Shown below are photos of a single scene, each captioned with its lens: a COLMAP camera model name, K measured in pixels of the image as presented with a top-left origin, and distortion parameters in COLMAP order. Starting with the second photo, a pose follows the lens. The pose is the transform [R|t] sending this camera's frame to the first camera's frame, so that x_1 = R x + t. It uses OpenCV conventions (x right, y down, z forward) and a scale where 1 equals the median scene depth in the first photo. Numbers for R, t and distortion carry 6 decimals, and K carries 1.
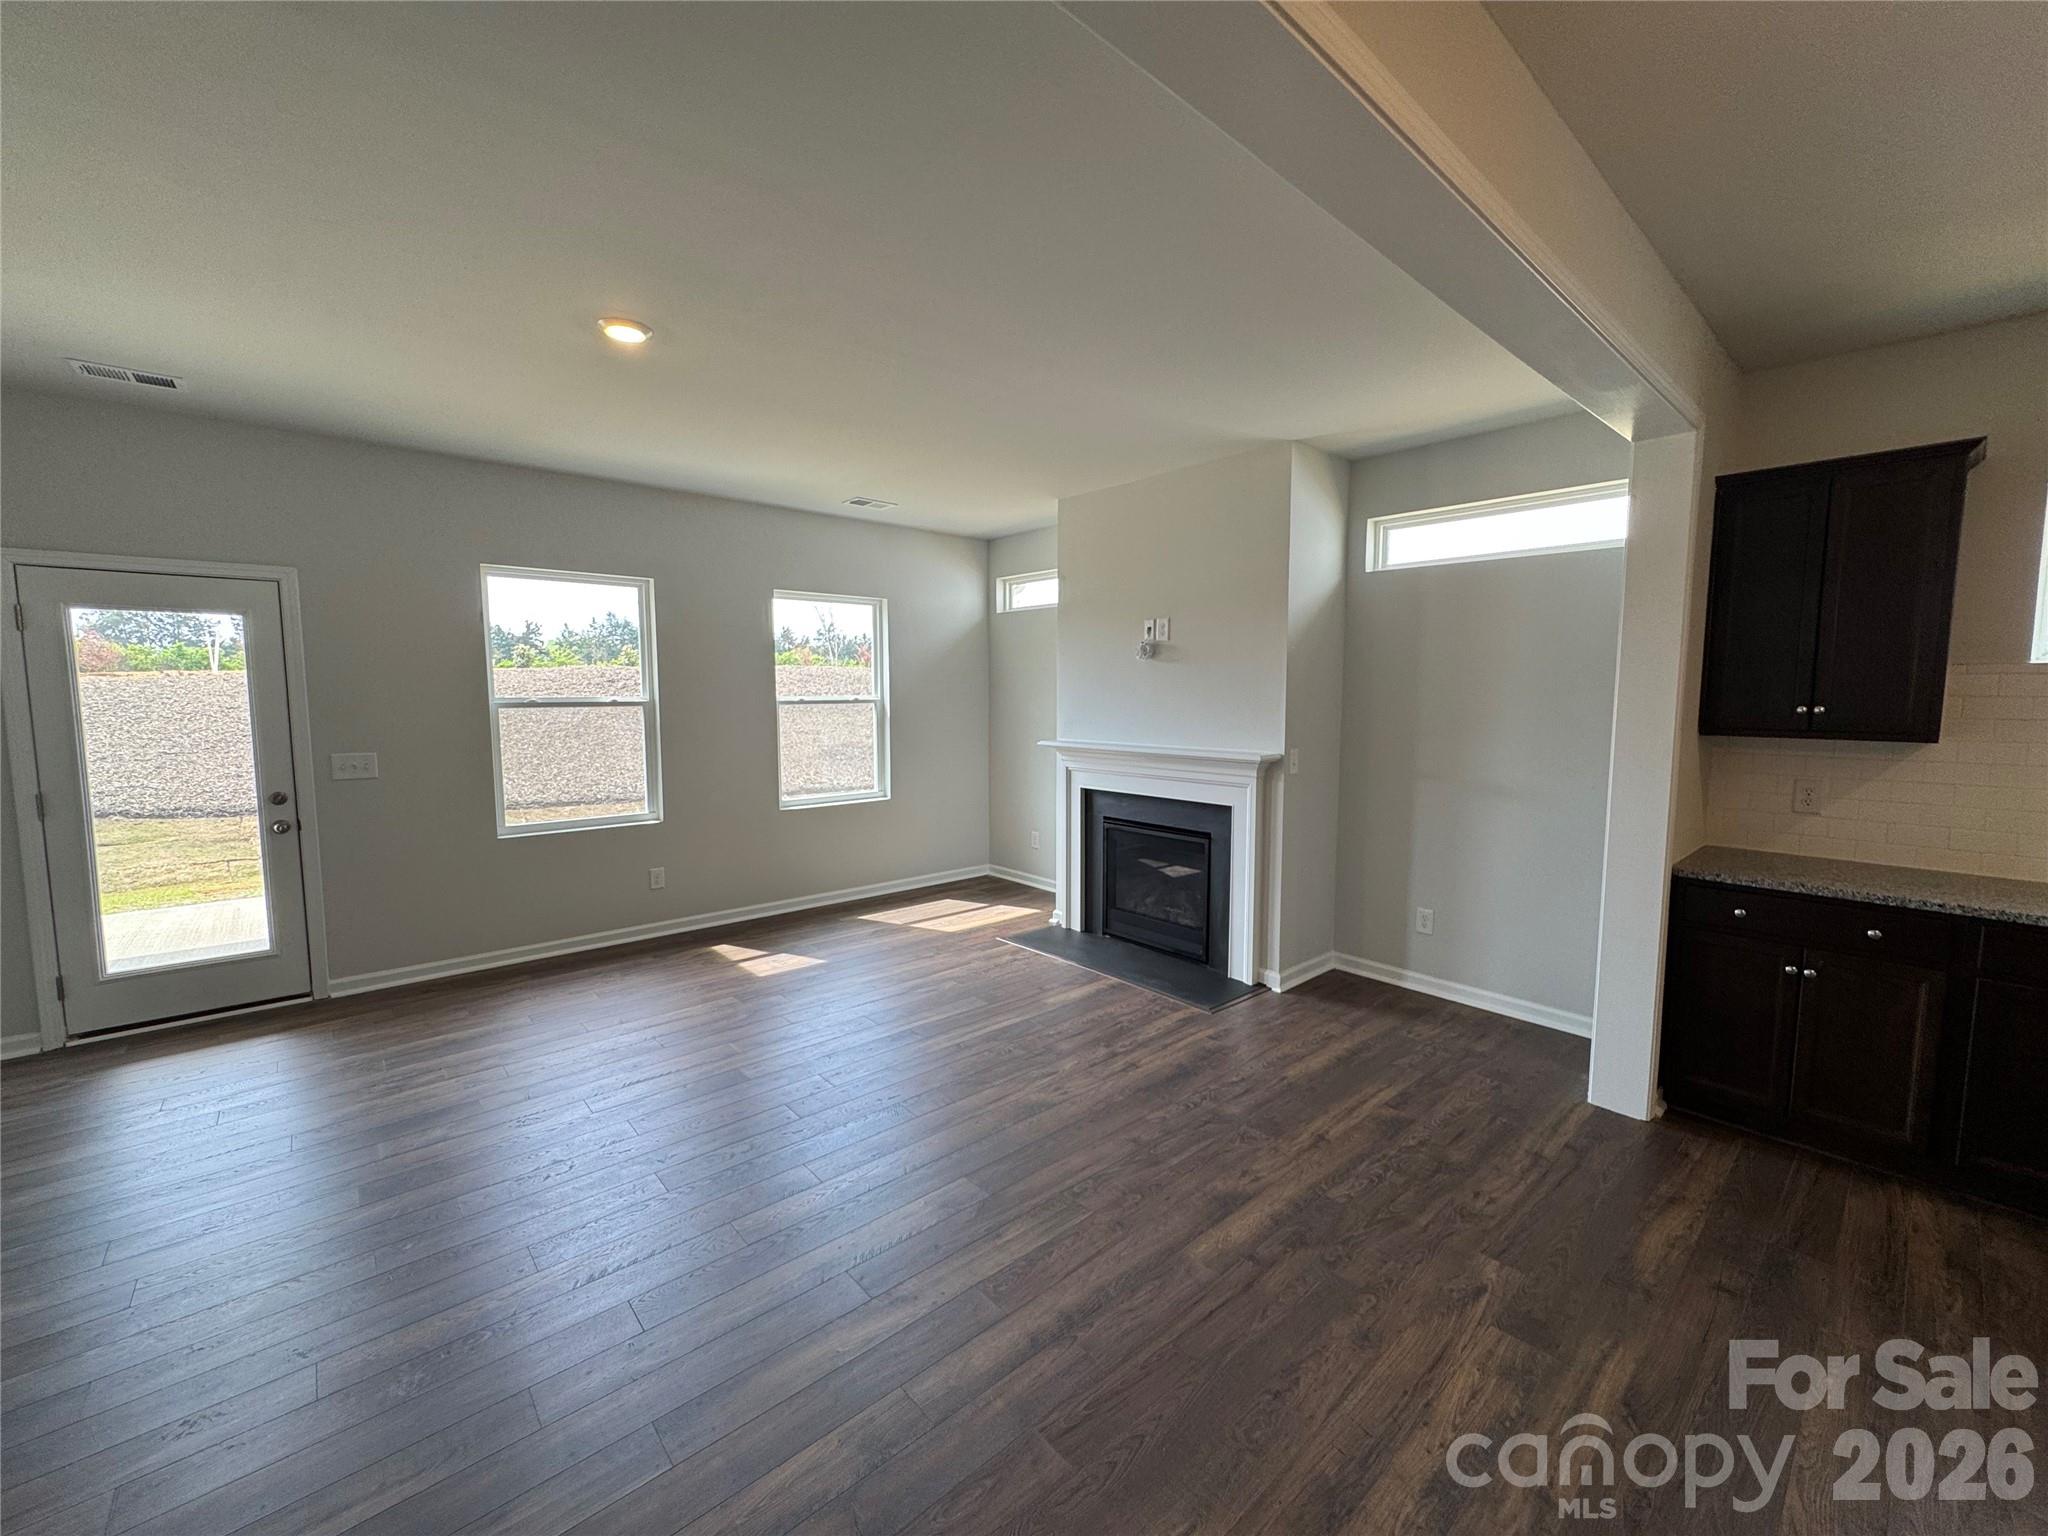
lens RADIAL K [[827.9, 0, 1034.2], [0, 827.9, 765.7], [0, 0, 1]] dist [-0.000867, 0.000086]
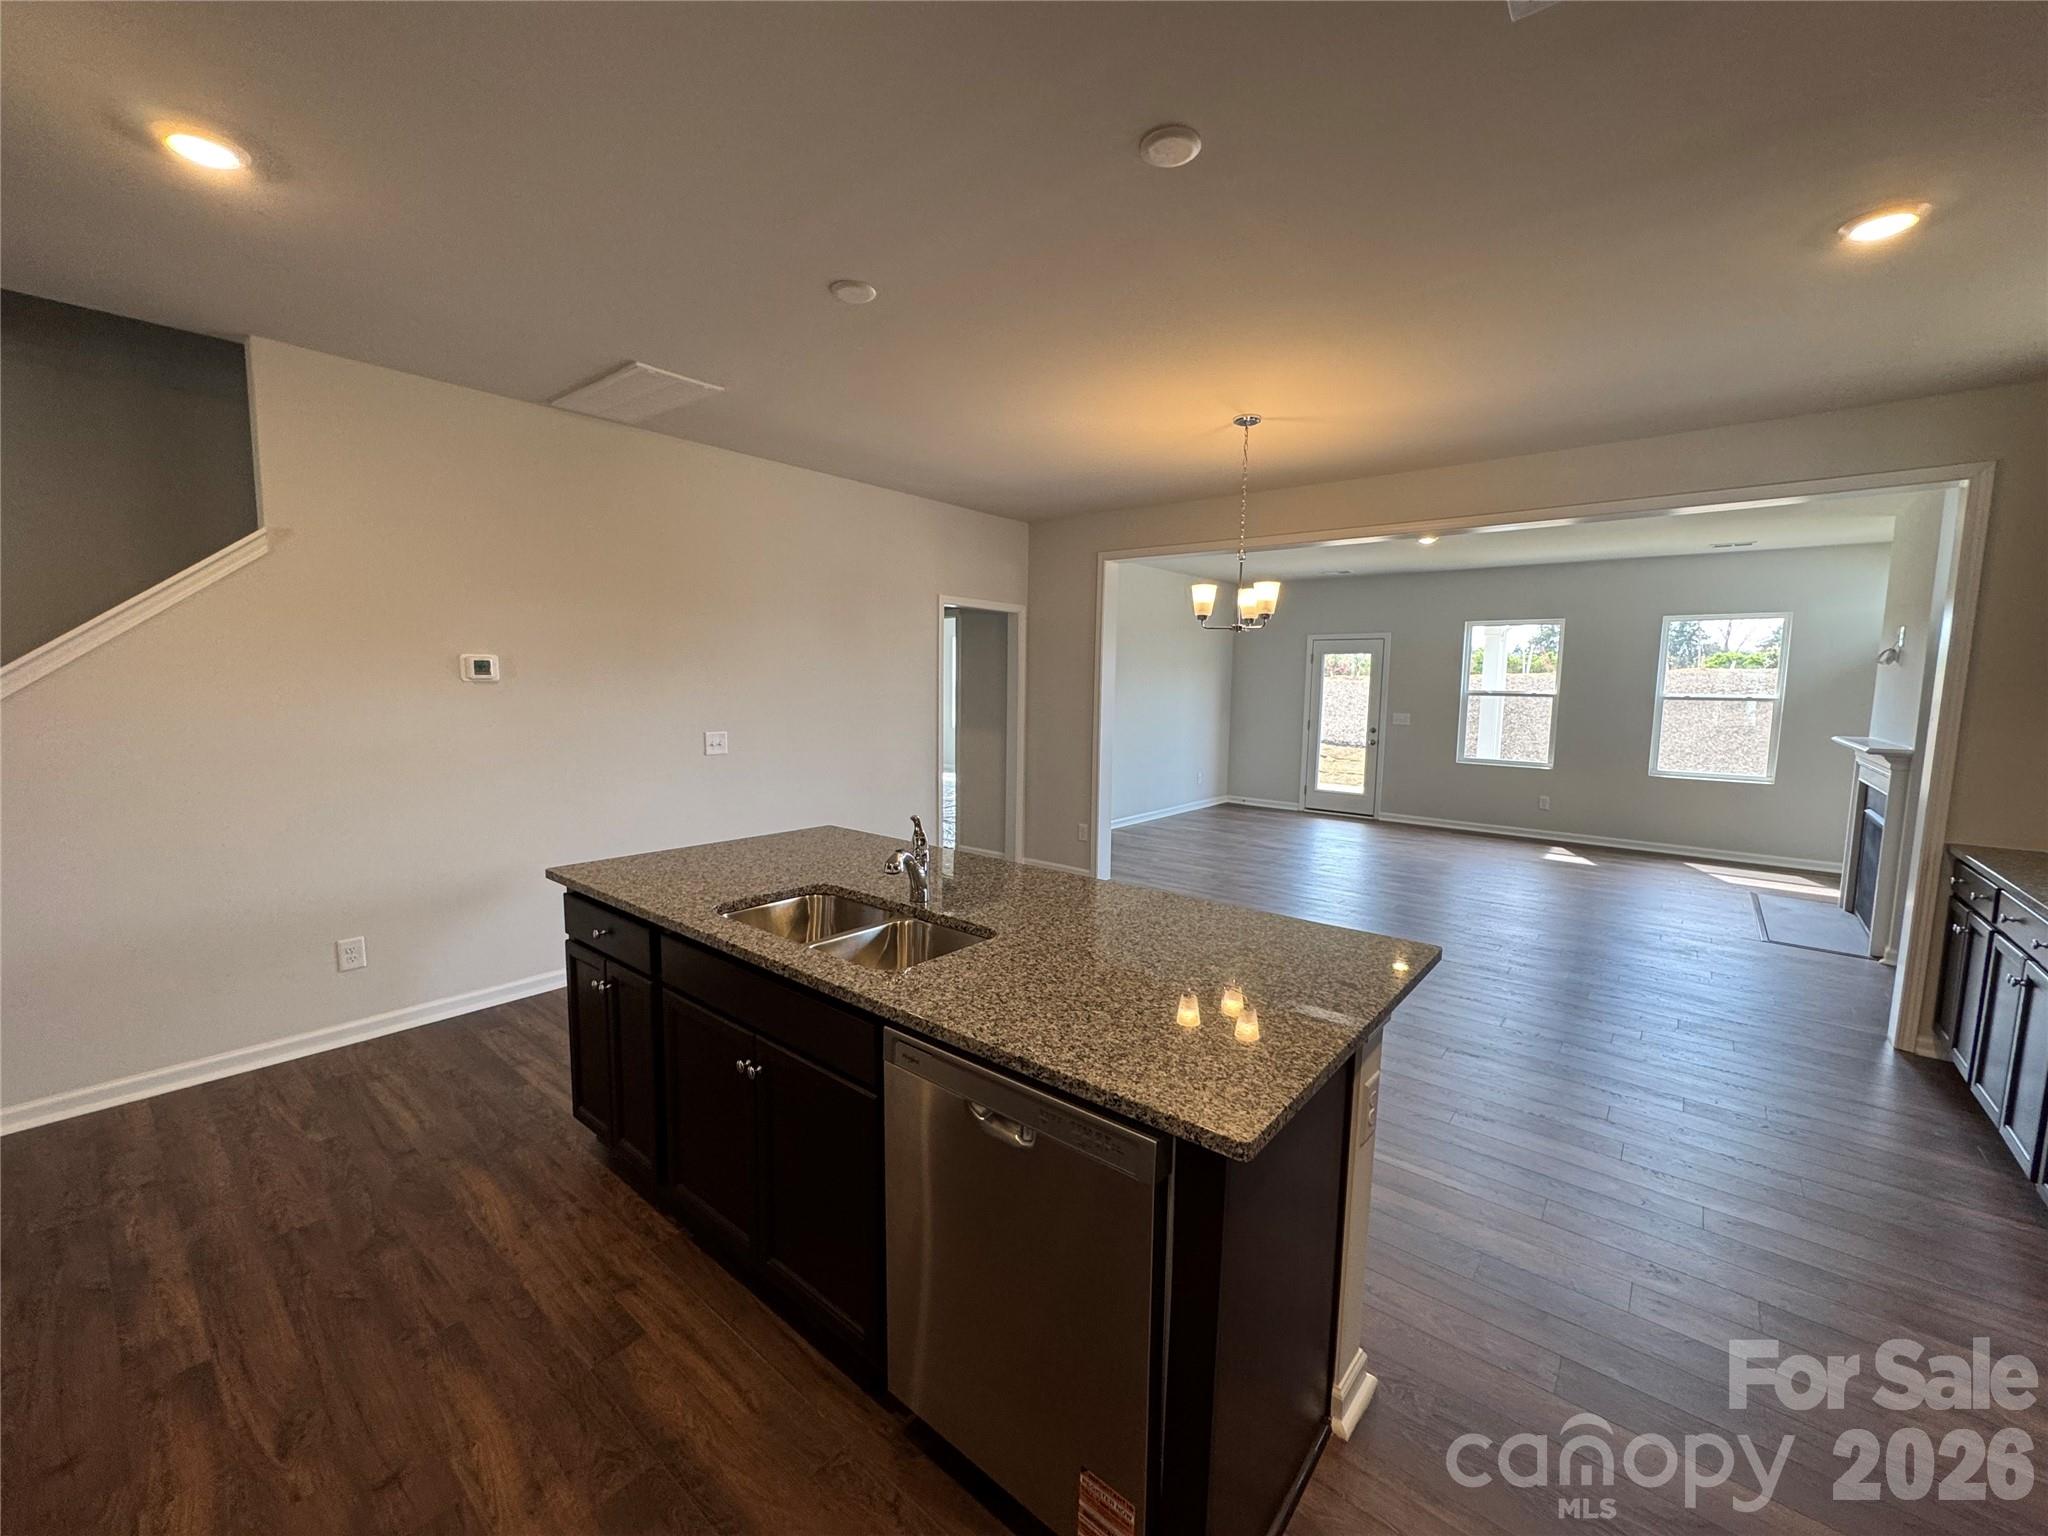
lens RADIAL K [[812.3, 0, 1024.0], [0, 812.3, 768.0], [0, 0, 1]] dist [0.002131, 0.000201]
pose [[0.153328, 0.107246, -0.982339, 0.983475], [-0.101497, 0.990545, 0.092299, 0.025147], [0.982949, 0.085553, 0.162763, -0.278618]]
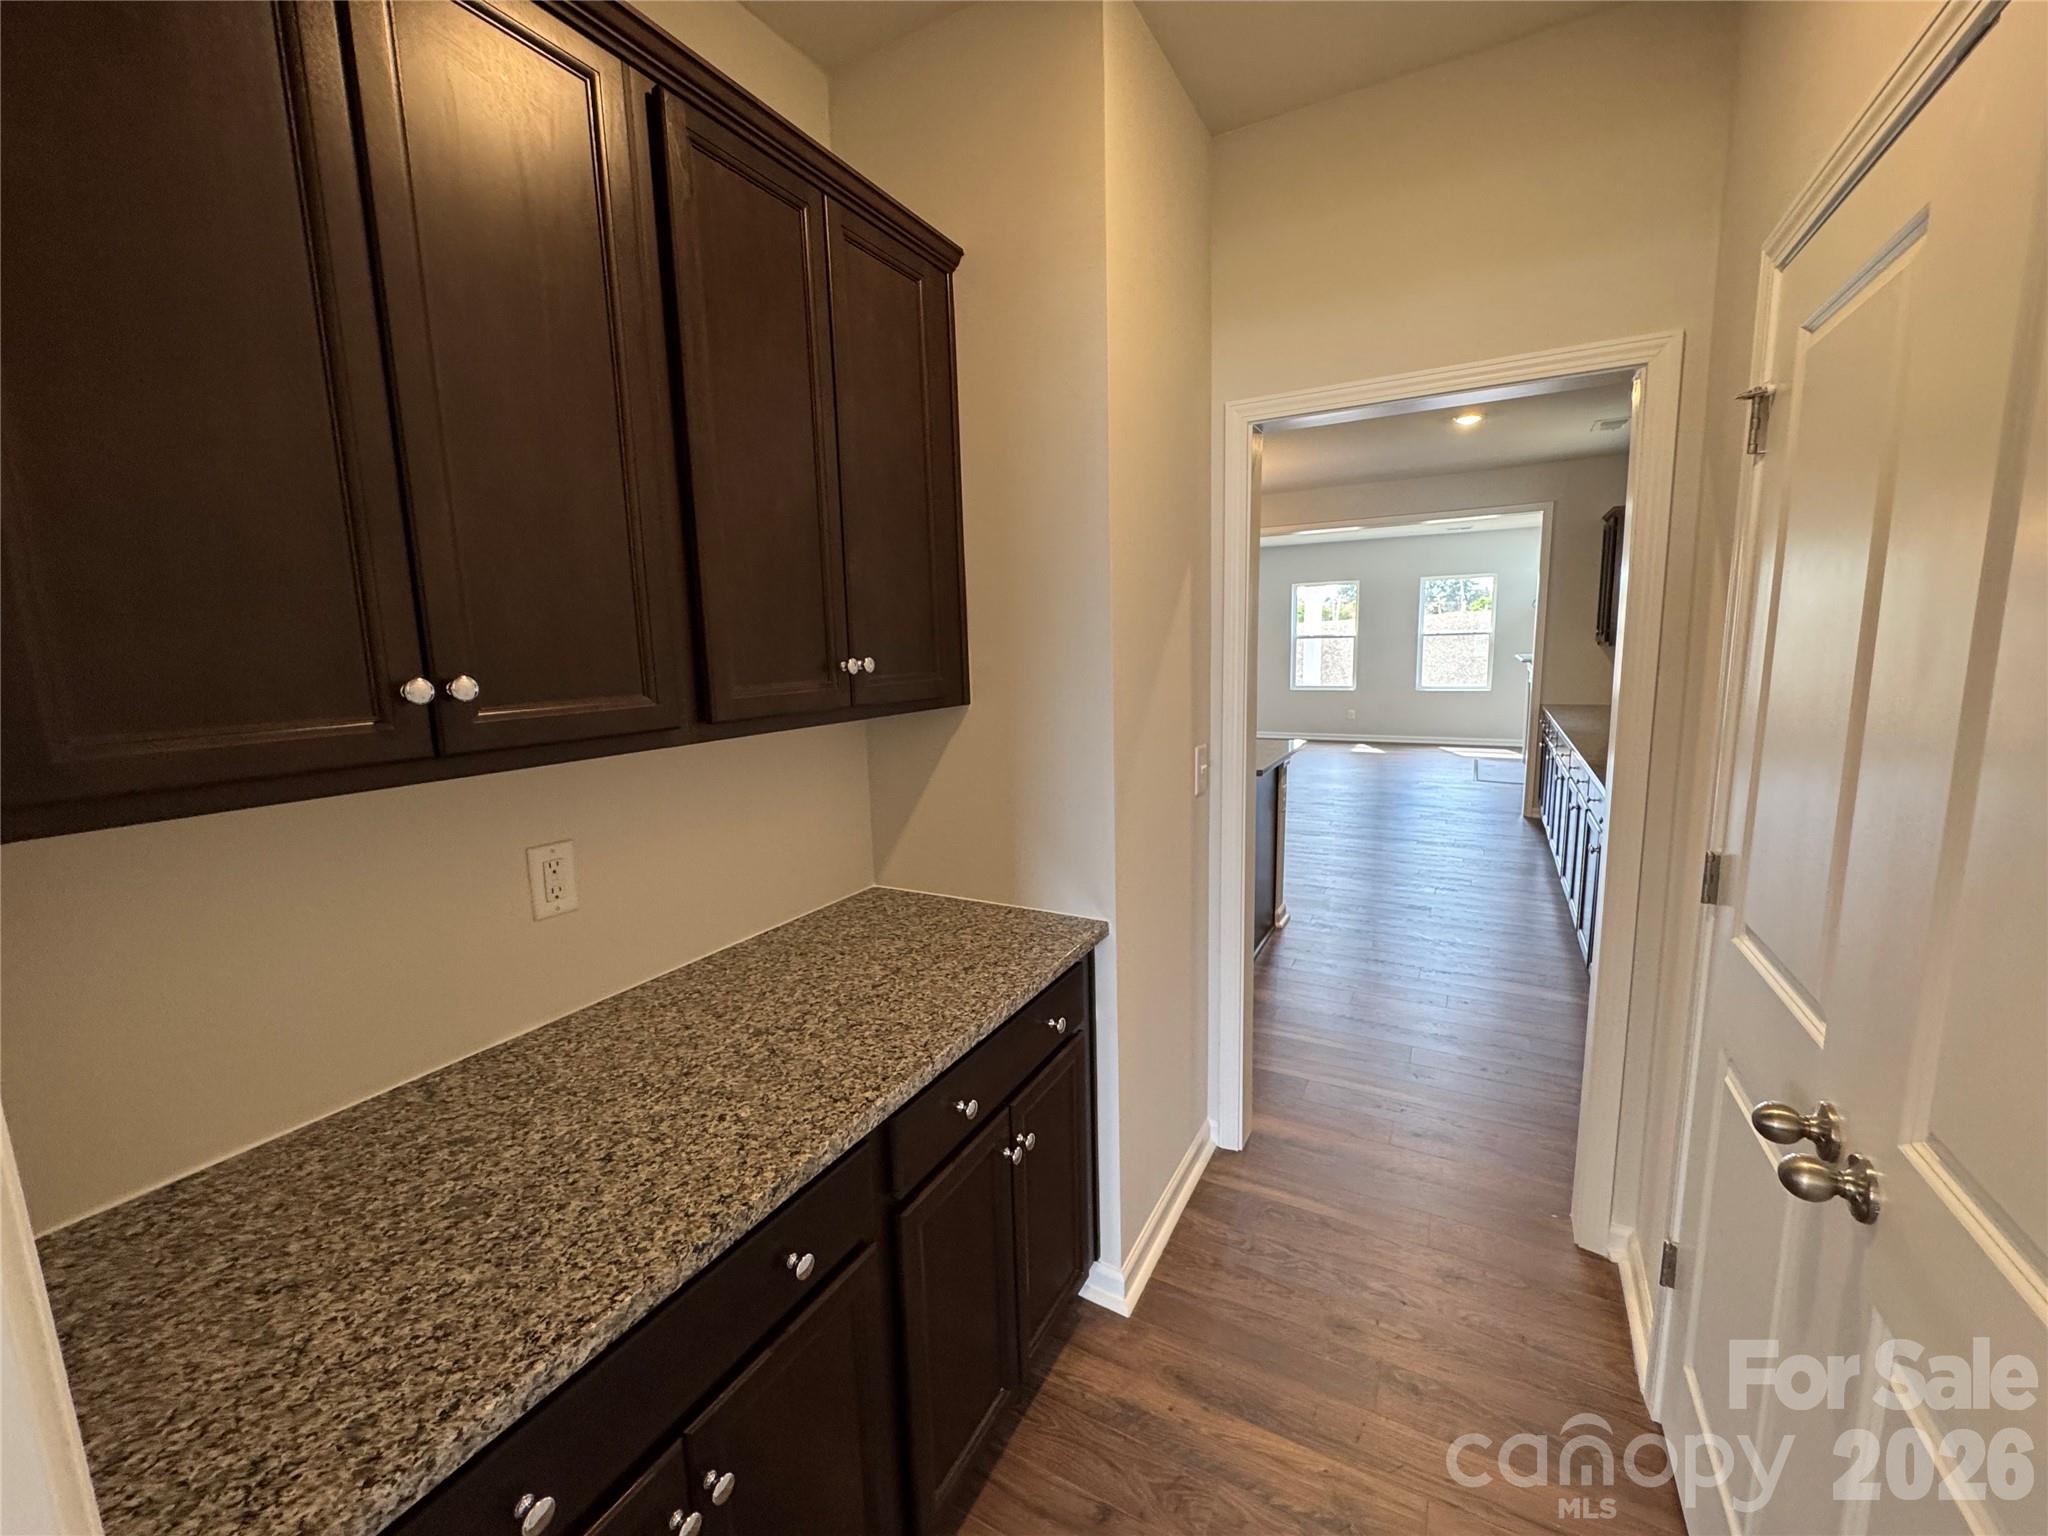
lens RADIAL K [[827.9, 0, 1034.2], [0, 827.9, 765.7], [0, 0, 1]] dist [-0.000867, 0.000086]
pose [[0.351417, 0.129576, -0.927209, 1.386915], [-0.056253, 0.991509, 0.117242, 0.060519], [0.934528, 0.010957, 0.355722, -0.617133]]
